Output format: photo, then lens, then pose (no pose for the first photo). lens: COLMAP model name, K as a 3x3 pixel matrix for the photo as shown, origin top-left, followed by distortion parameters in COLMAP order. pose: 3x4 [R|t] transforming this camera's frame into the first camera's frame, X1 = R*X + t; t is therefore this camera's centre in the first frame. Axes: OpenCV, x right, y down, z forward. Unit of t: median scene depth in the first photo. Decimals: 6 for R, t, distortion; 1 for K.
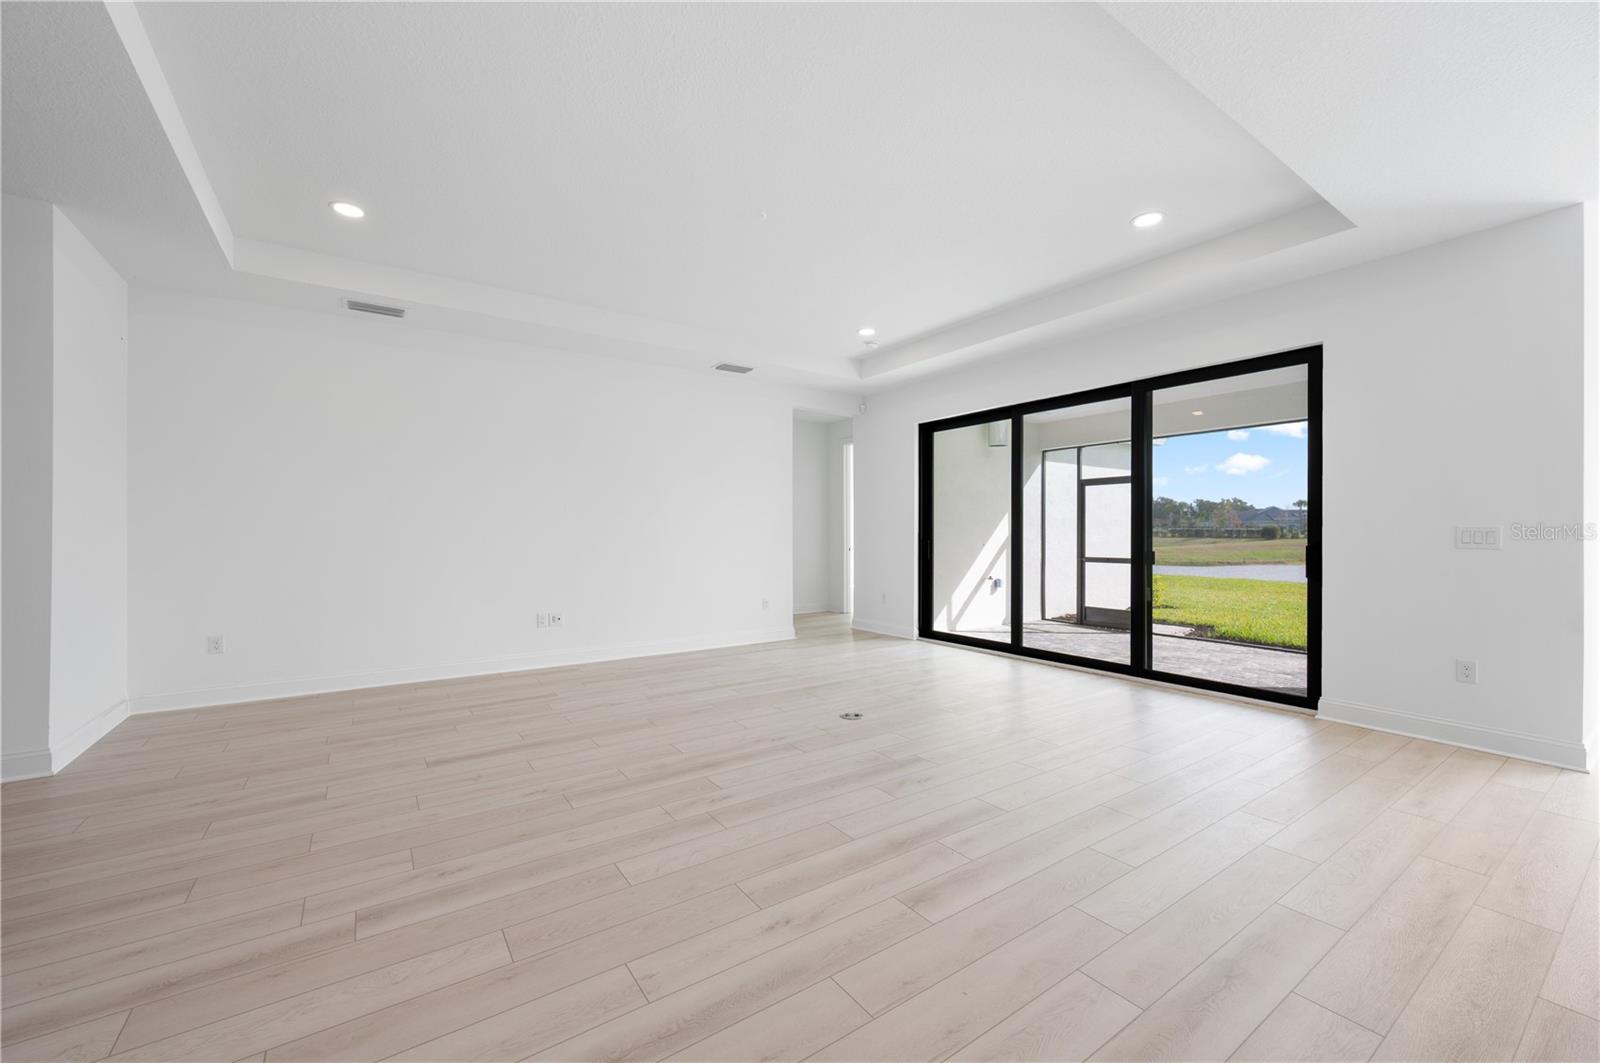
lens RADIAL K [[632.3, 0, 800.0], [0, 632.3, 531.5], [0, 0, 1]] dist [0.000941, 0.000042]
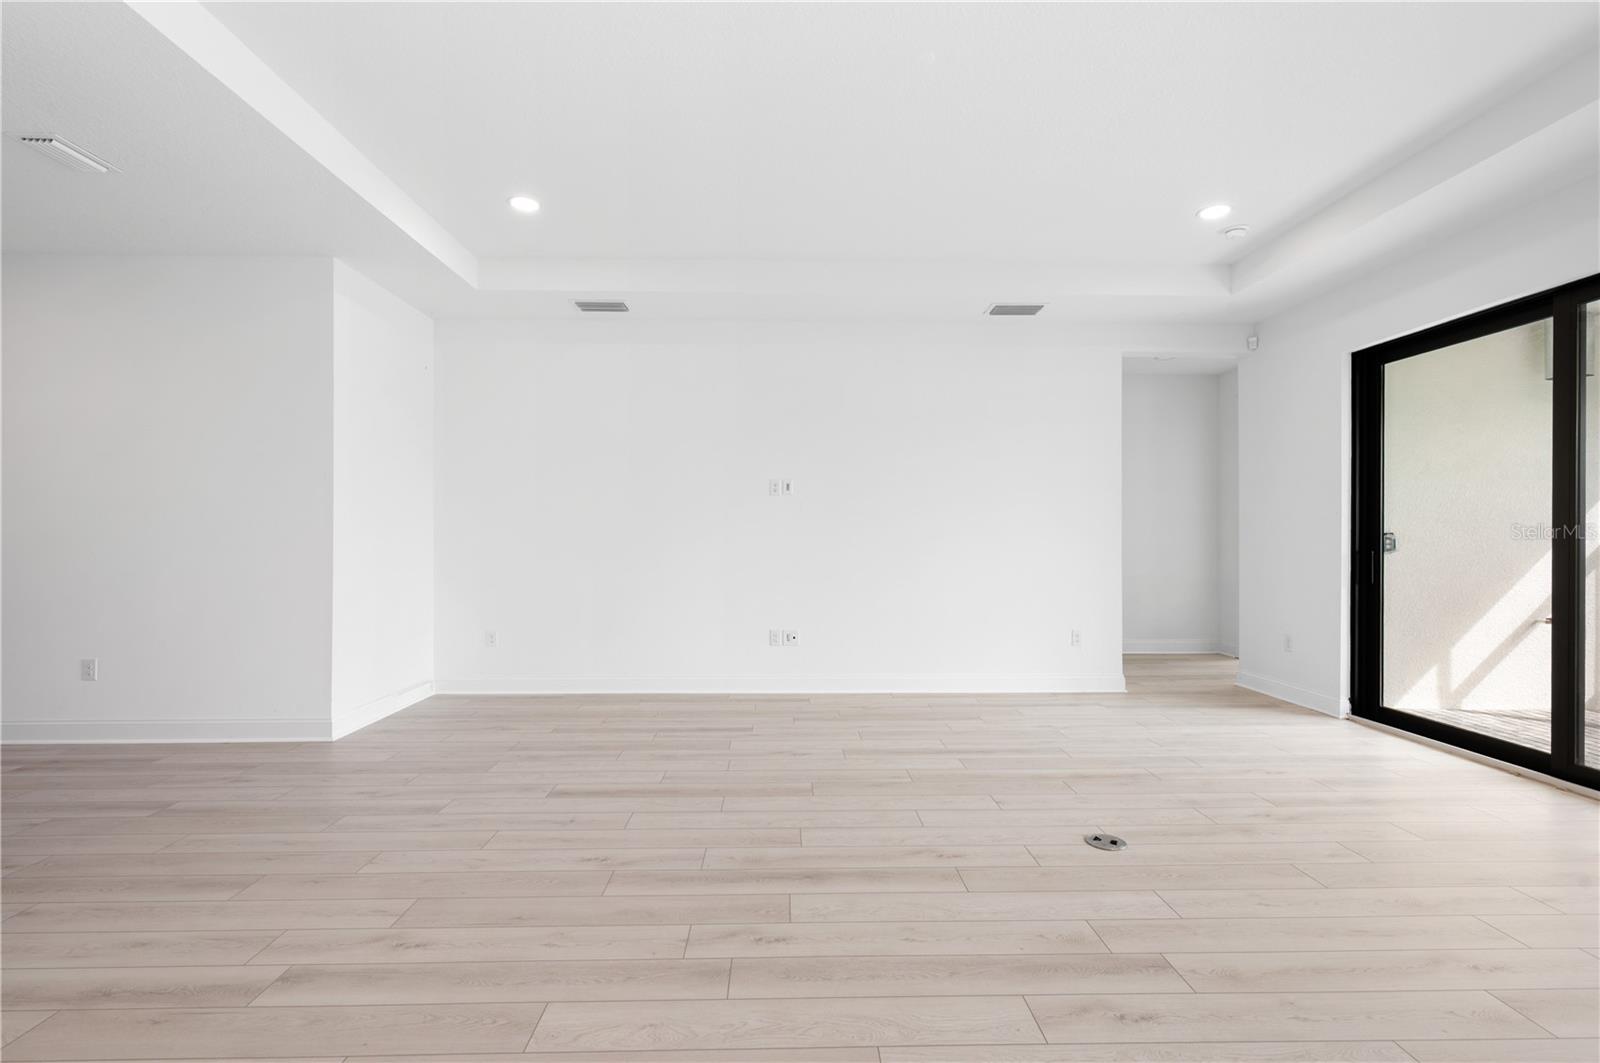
lens RADIAL K [[722.5, 0, 800.0], [0, 722.5, 531.5], [0, 0, 1]] dist [0.001925, 0.000413]
pose [[0.837349, -0.000873, -0.546667, 0.204081], [-0.001279, 0.999993, -0.003555, -0.001278], [0.546667, 0.003676, 0.837342, 0.248051]]
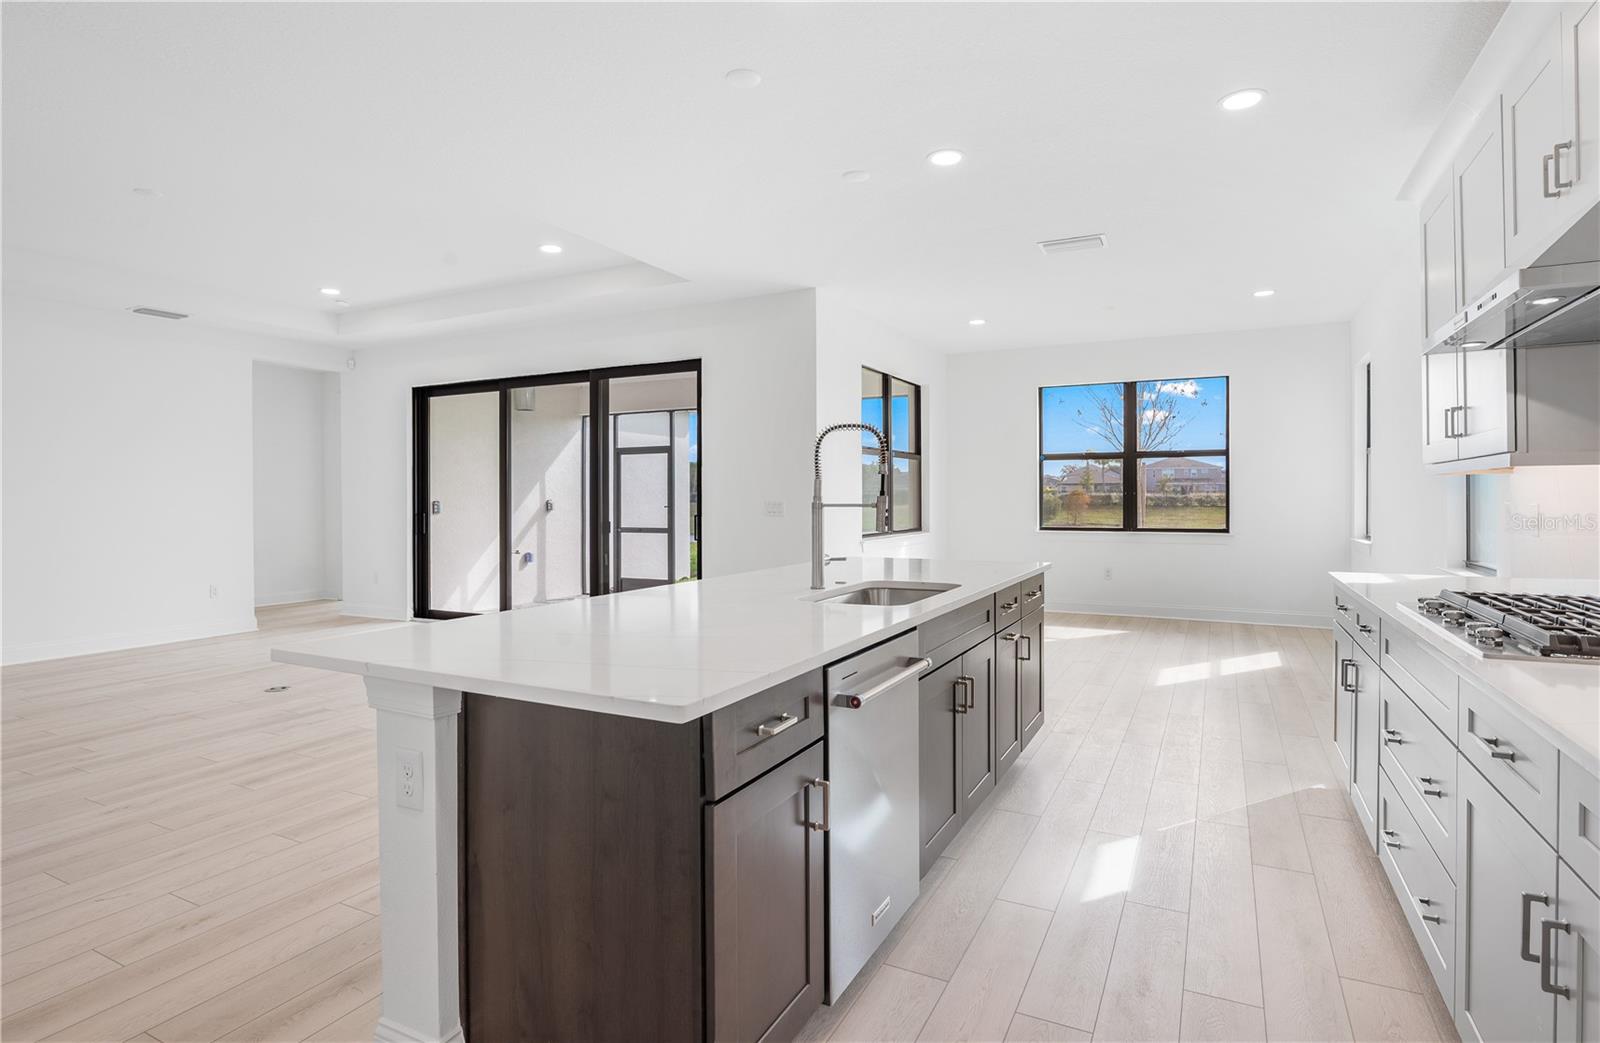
lens RADIAL K [[820.0, 0, 795.0], [0, 820.0, 501.1], [0, 0, 1]] dist [-0.017392, 0.000467]
pose [[0.880697, -0.007562, 0.473620, 0.185115], [0.005685, 0.999969, 0.005394, -0.012084], [-0.473646, -0.002058, 0.880713, -0.515339]]
